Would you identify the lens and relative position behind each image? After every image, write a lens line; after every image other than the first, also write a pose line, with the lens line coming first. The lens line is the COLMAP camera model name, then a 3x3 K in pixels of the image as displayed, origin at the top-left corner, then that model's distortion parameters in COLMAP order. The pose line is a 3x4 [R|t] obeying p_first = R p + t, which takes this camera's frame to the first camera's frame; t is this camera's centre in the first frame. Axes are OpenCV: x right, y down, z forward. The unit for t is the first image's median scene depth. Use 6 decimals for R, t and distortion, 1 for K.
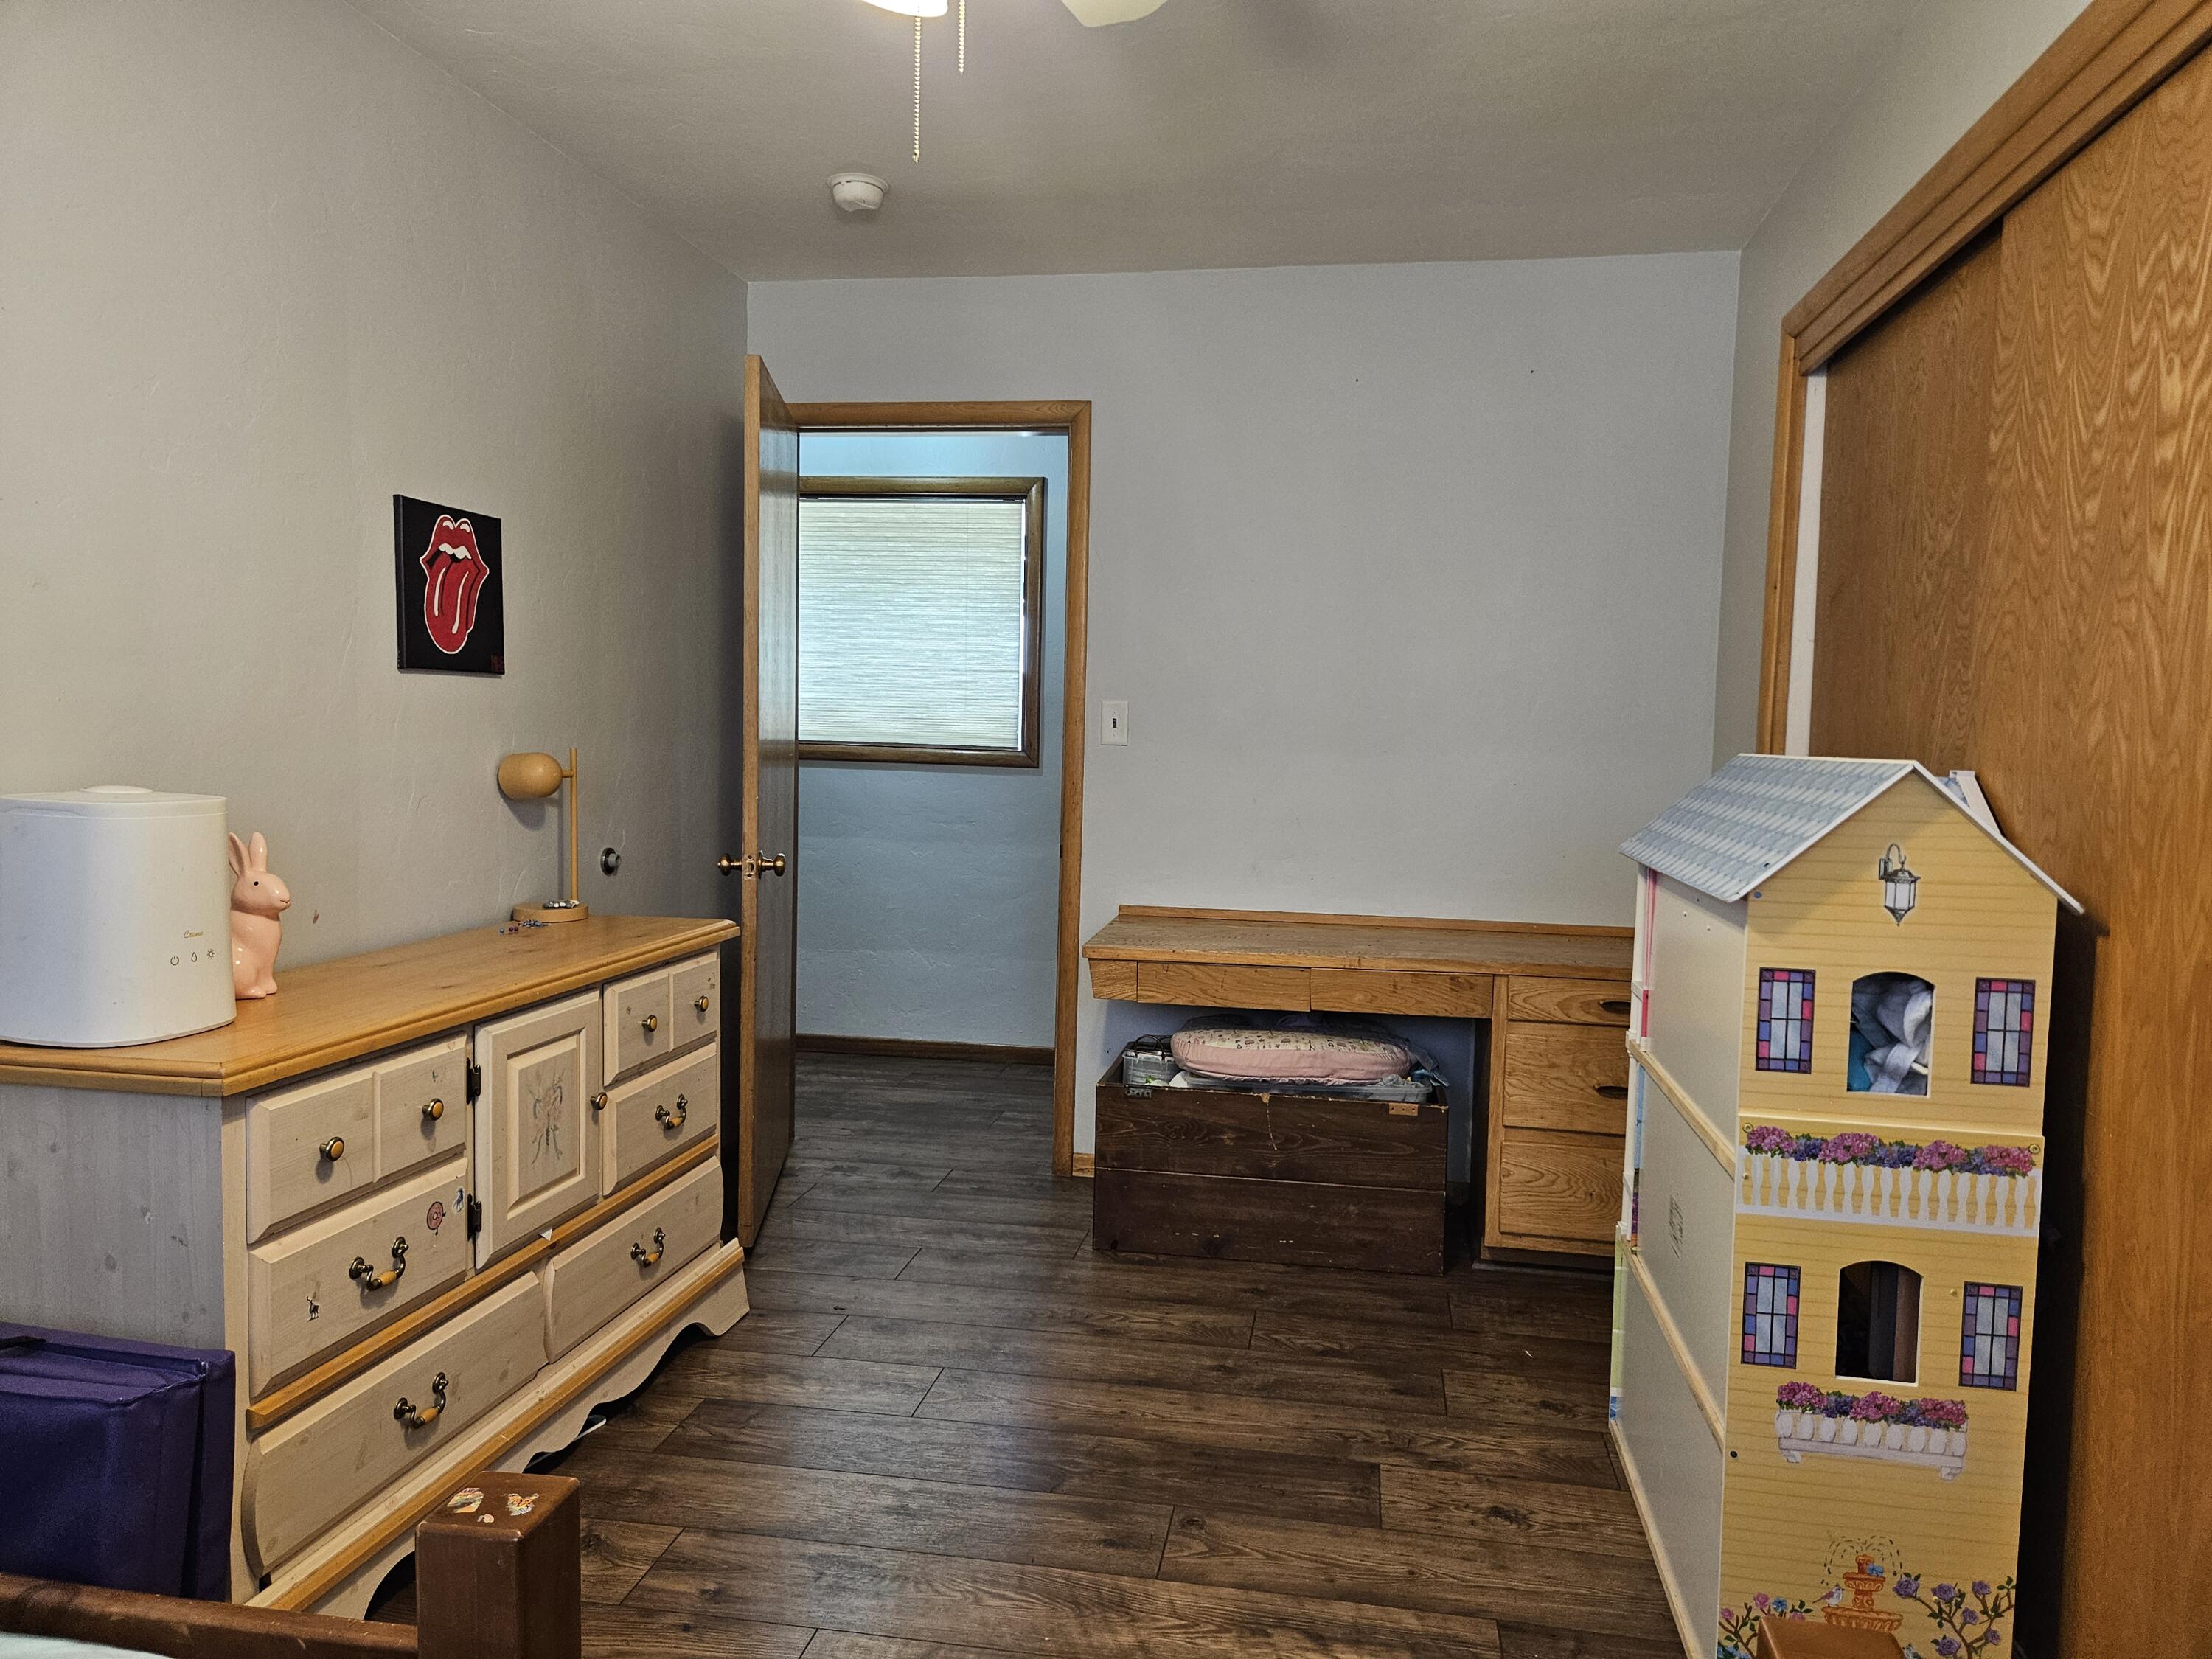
lens RADIAL K [[1475.5, 0, 1120.6], [0, 1475.5, 826.3], [0, 0, 1]] dist [0.059219, 0.000060]
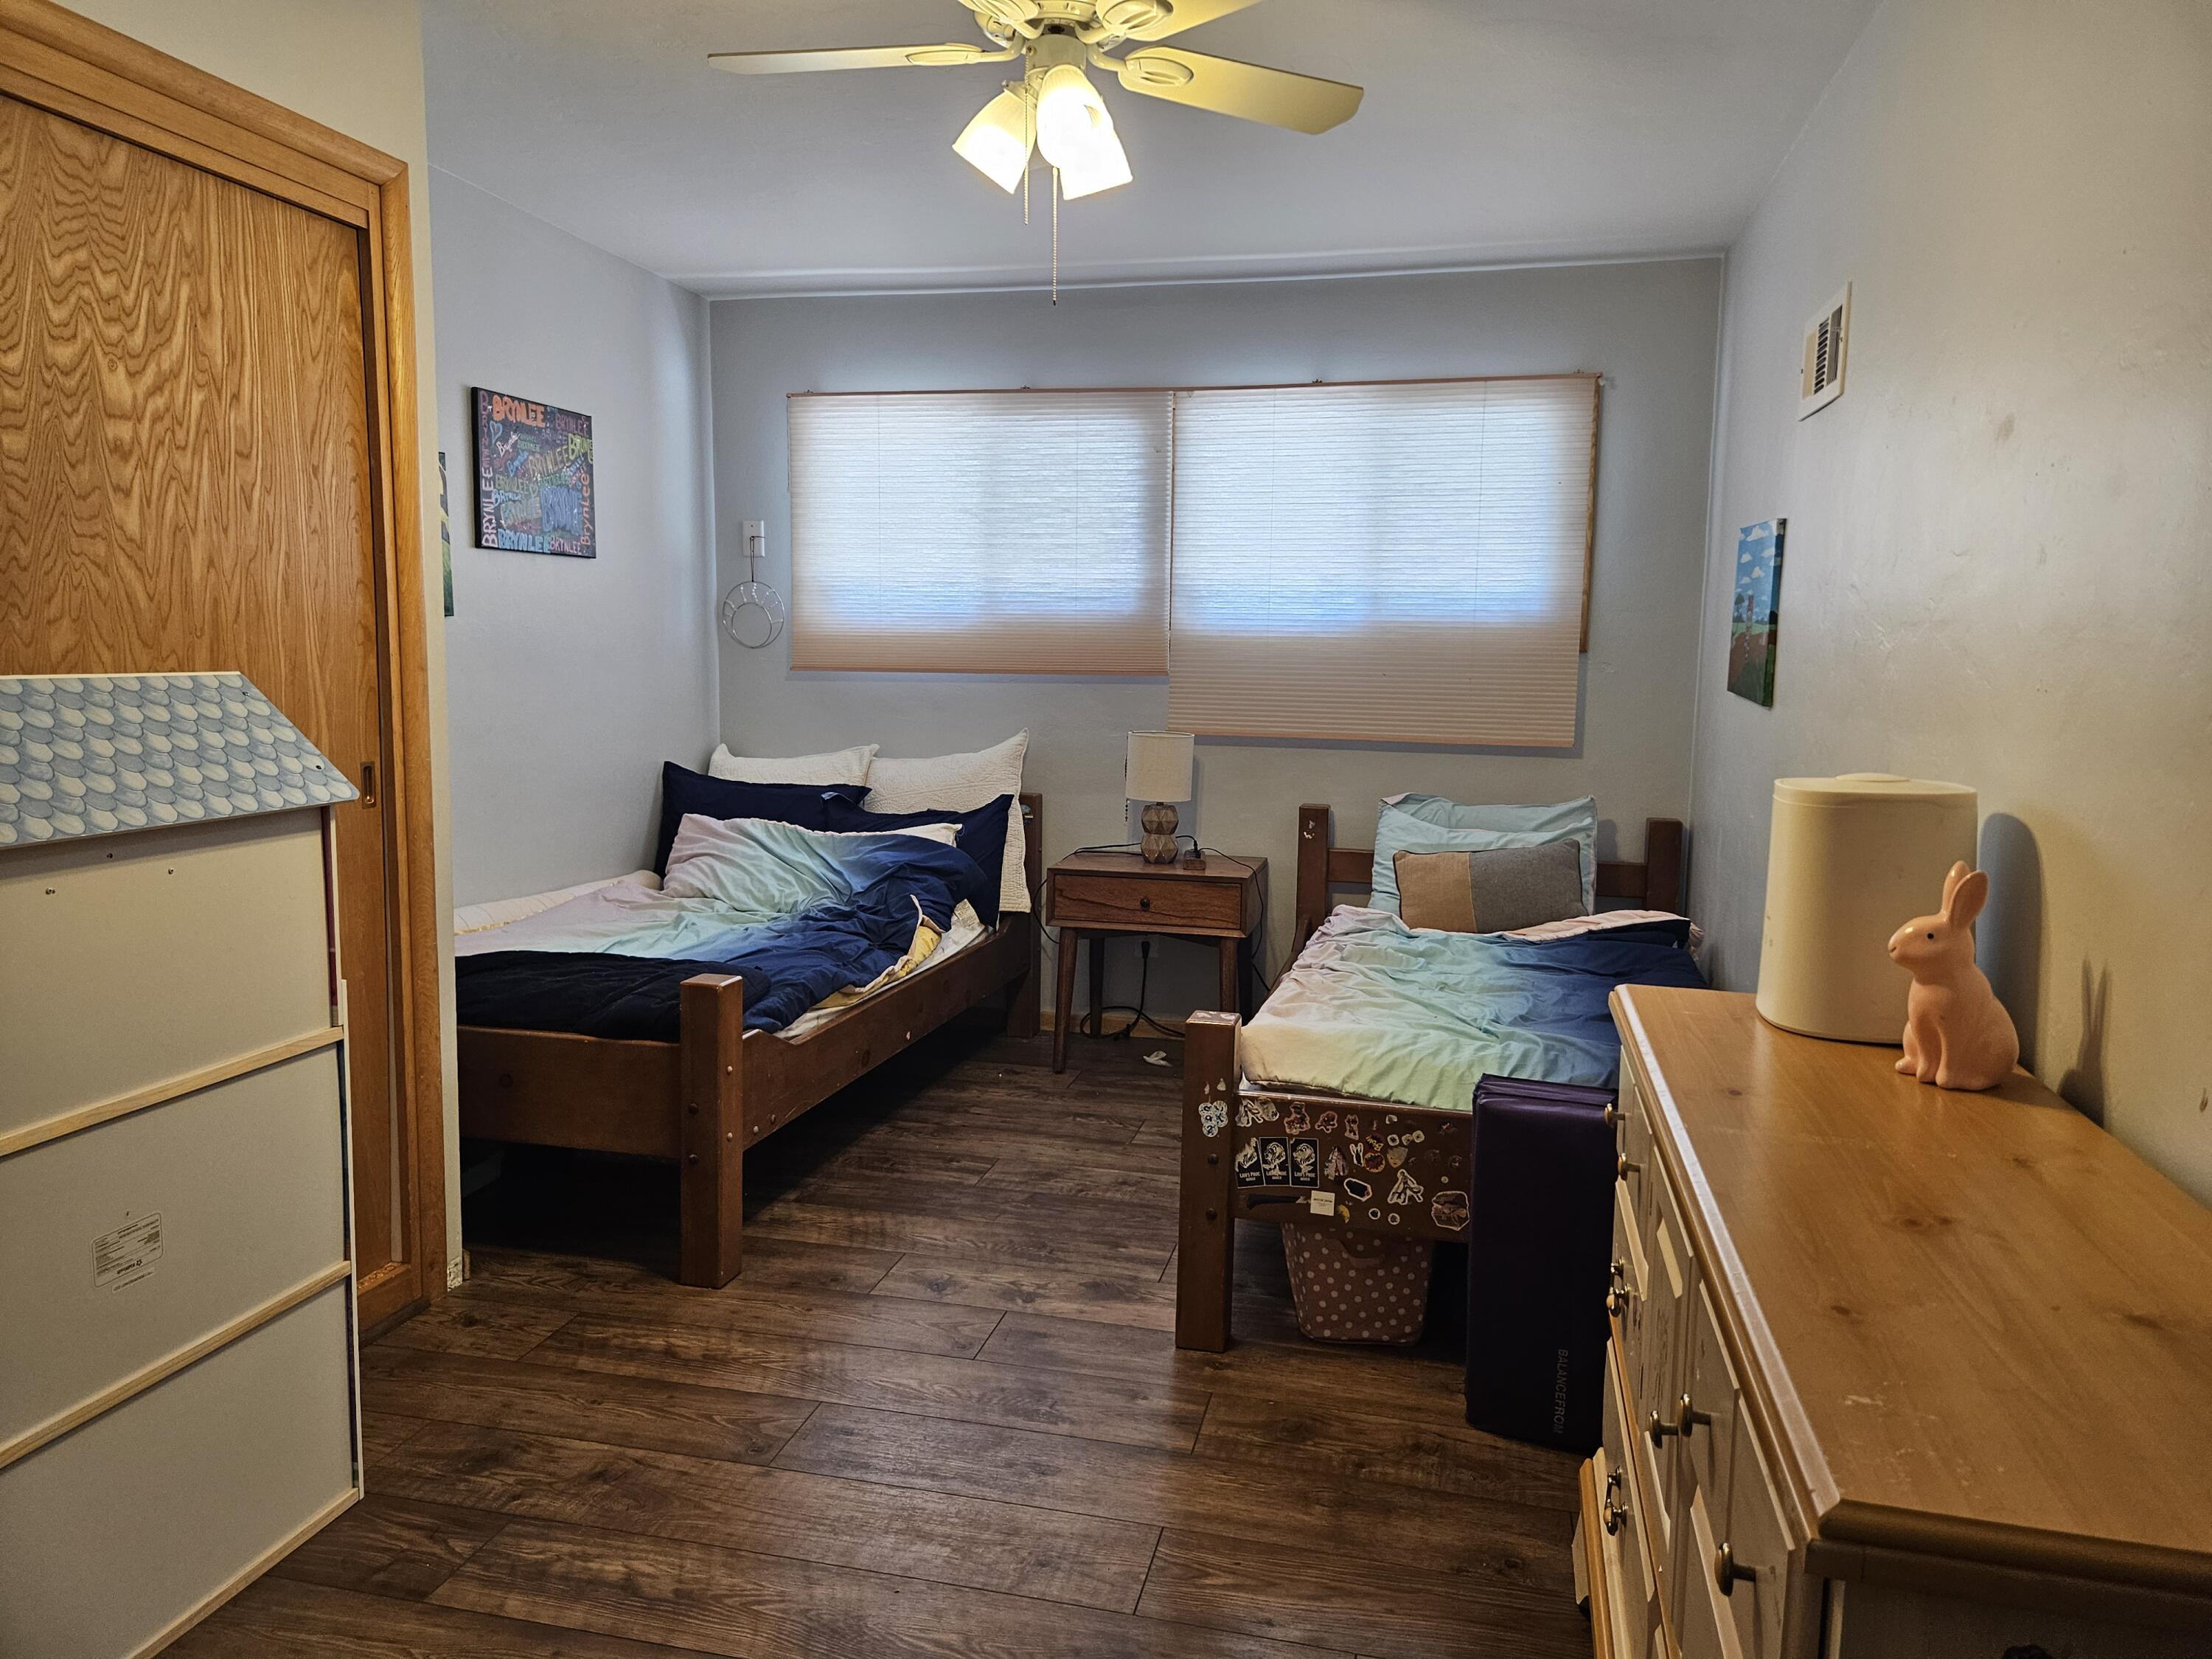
lens RADIAL K [[1475.5, 0, 1120.6], [0, 1475.5, 826.3], [0, 0, 1]] dist [0.059219, 0.000060]
pose [[-0.997758, -0.047922, 0.046722, -0.263442], [-0.037880, 0.979854, 0.196092, -0.196102], [-0.055178, 0.193882, -0.979472, 2.262404]]
